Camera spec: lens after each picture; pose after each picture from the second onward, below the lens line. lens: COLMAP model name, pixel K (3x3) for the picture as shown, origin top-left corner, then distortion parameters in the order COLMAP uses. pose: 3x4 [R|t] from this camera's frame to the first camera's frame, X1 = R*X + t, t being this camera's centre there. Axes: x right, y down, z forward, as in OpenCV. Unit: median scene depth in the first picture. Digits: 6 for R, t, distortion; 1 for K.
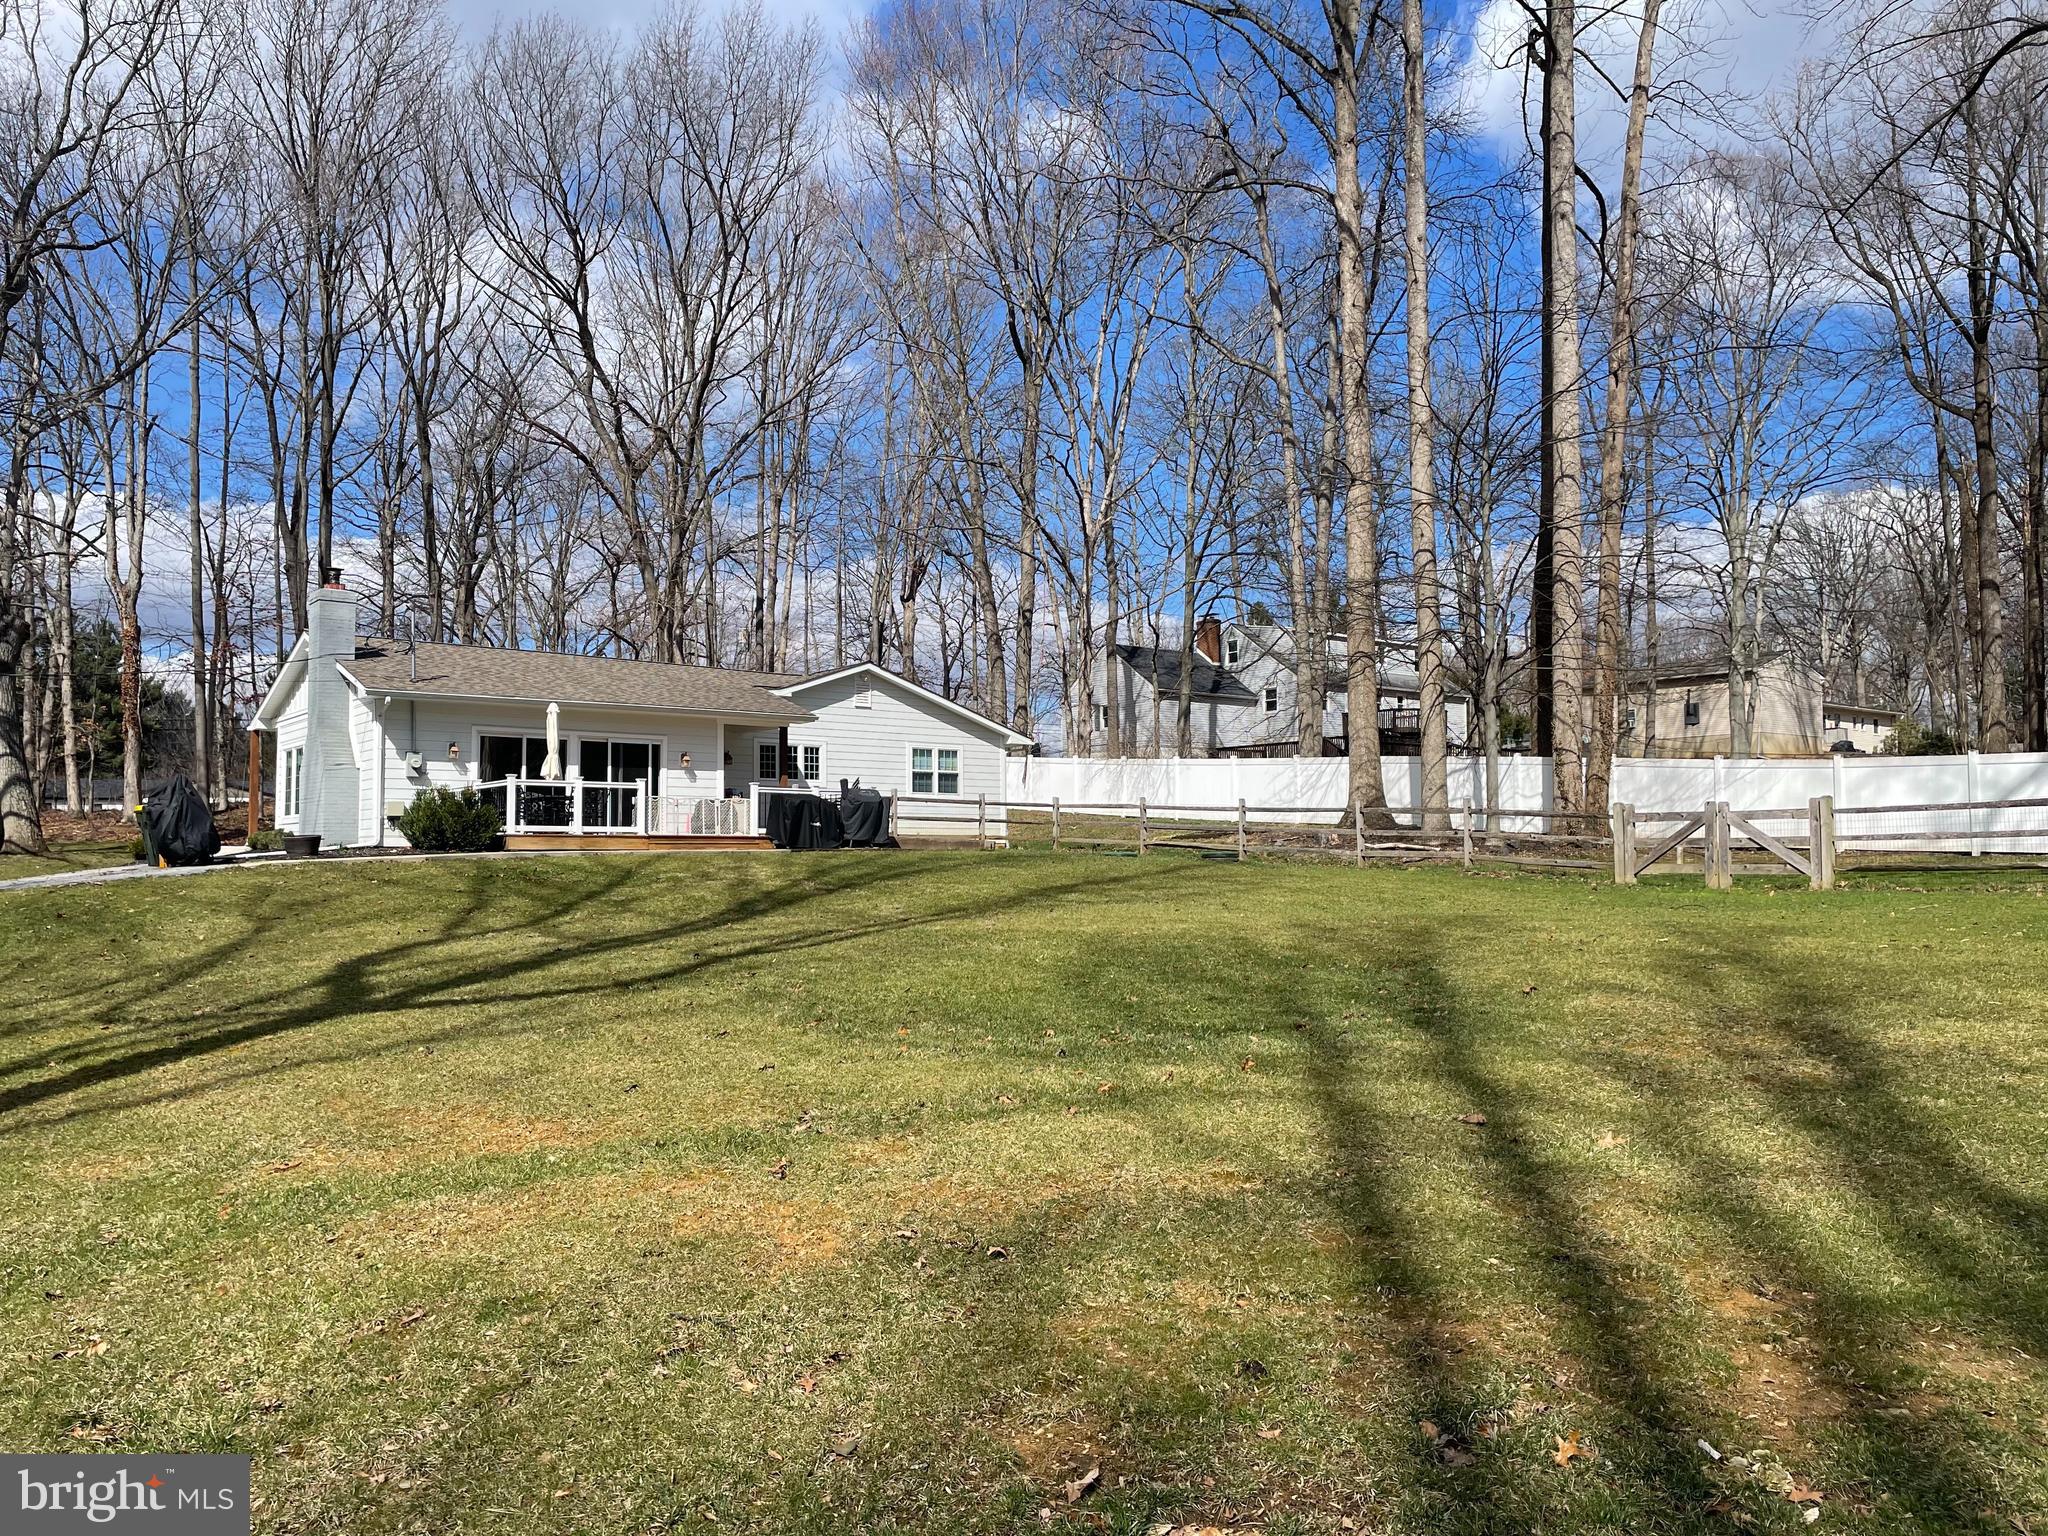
lens RADIAL K [[1528.0, 0, 1035.9], [0, 1528.0, 767.2], [0, 0, 1]] dist [0.052479, -0.075240]
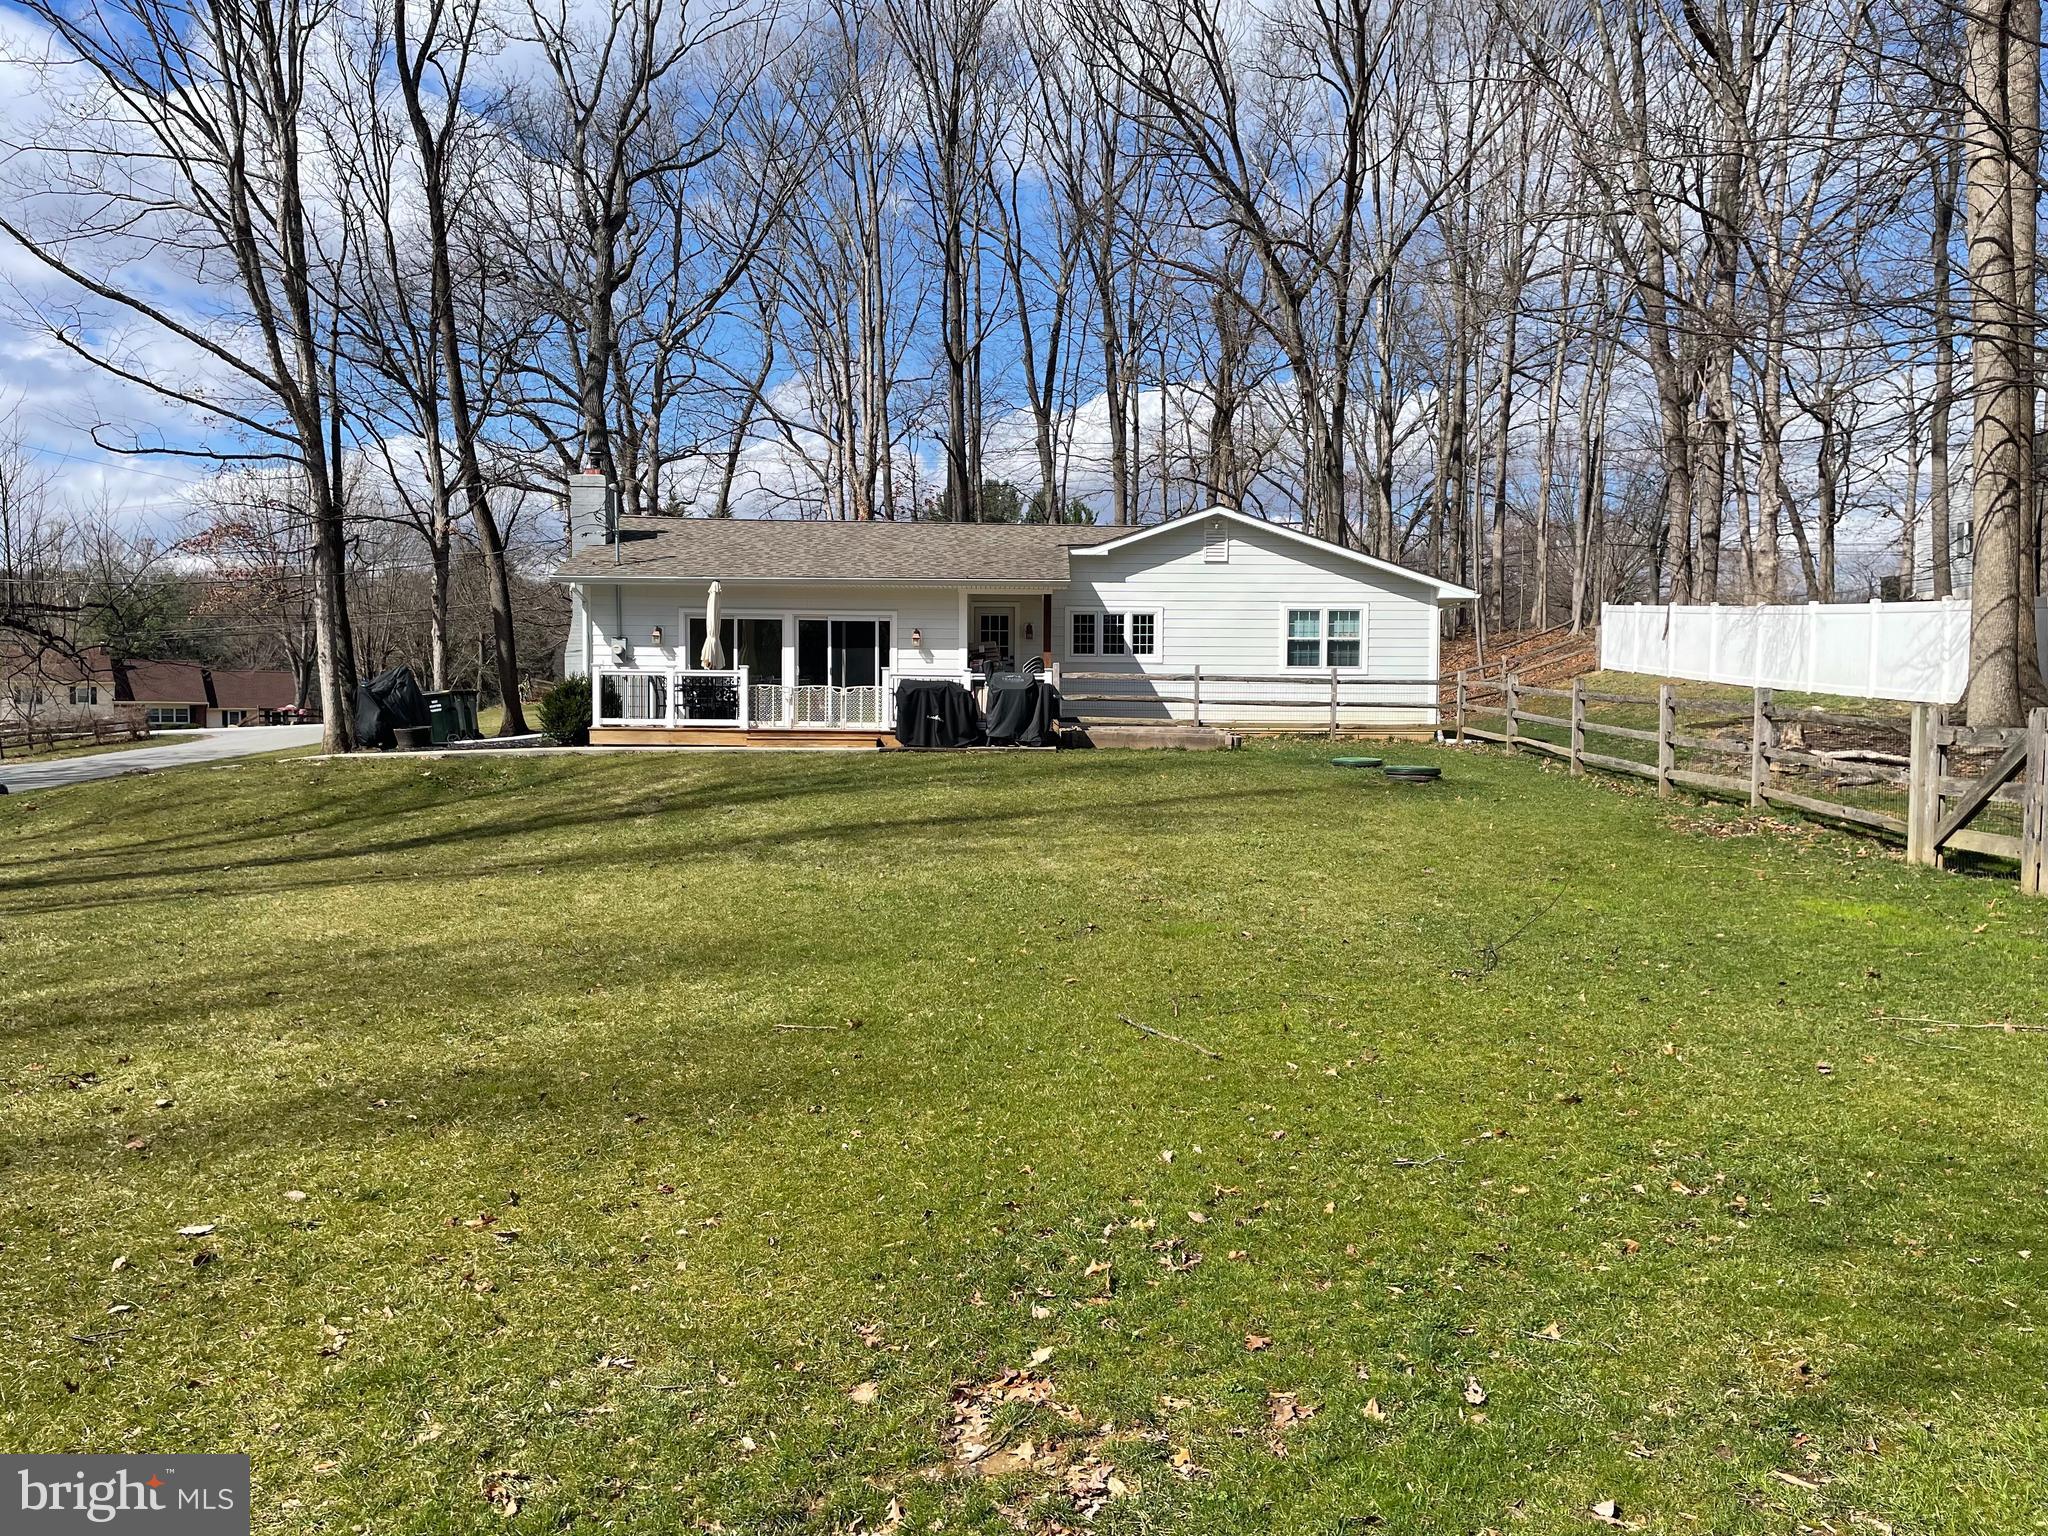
lens RADIAL K [[1528.0, 0, 1023.6], [0, 1528.0, 786.1], [0, 0, 1]] dist [0.052479, -0.075240]
pose [[0.786647, 0.038512, -0.616201, 0.319262], [0.028408, 0.994738, 0.098436, -0.004126], [0.616749, -0.094940, 0.781413, 0.308094]]
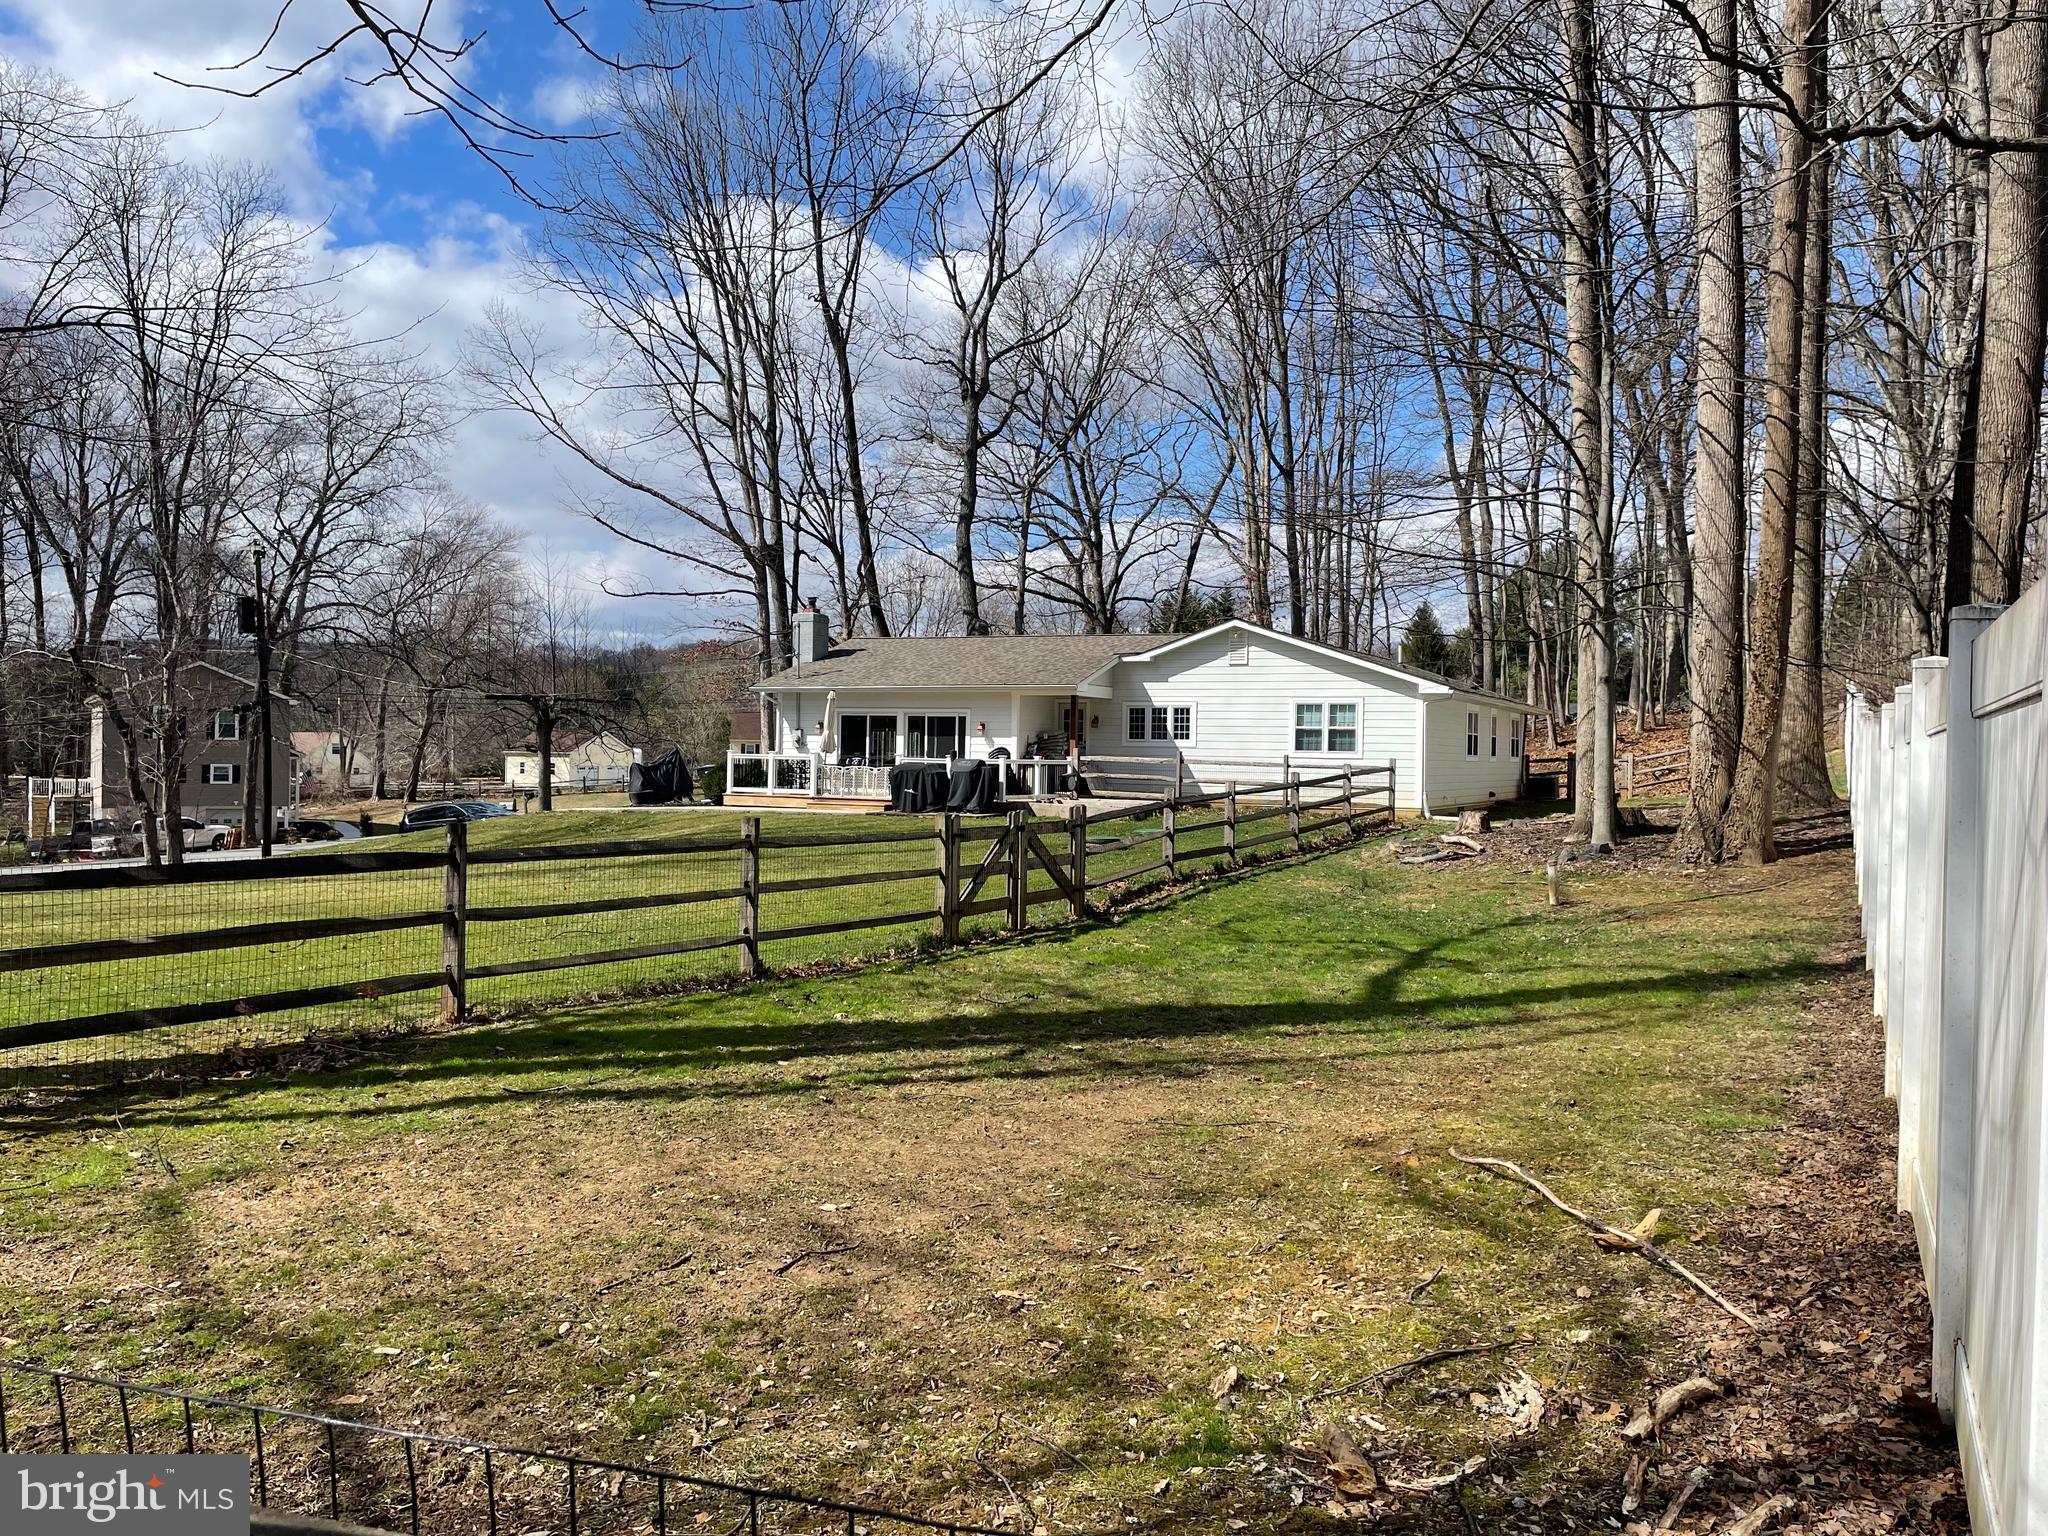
lens RADIAL K [[1528.0, 0, 1030.5], [0, 1528.0, 763.9], [0, 0, 1]] dist [0.052479, -0.075240]
pose [[0.423313, 0.016048, -0.905841, 0.742440], [0.037009, 0.998702, 0.034988, -0.015434], [0.905227, -0.048335, 0.422170, 0.481536]]
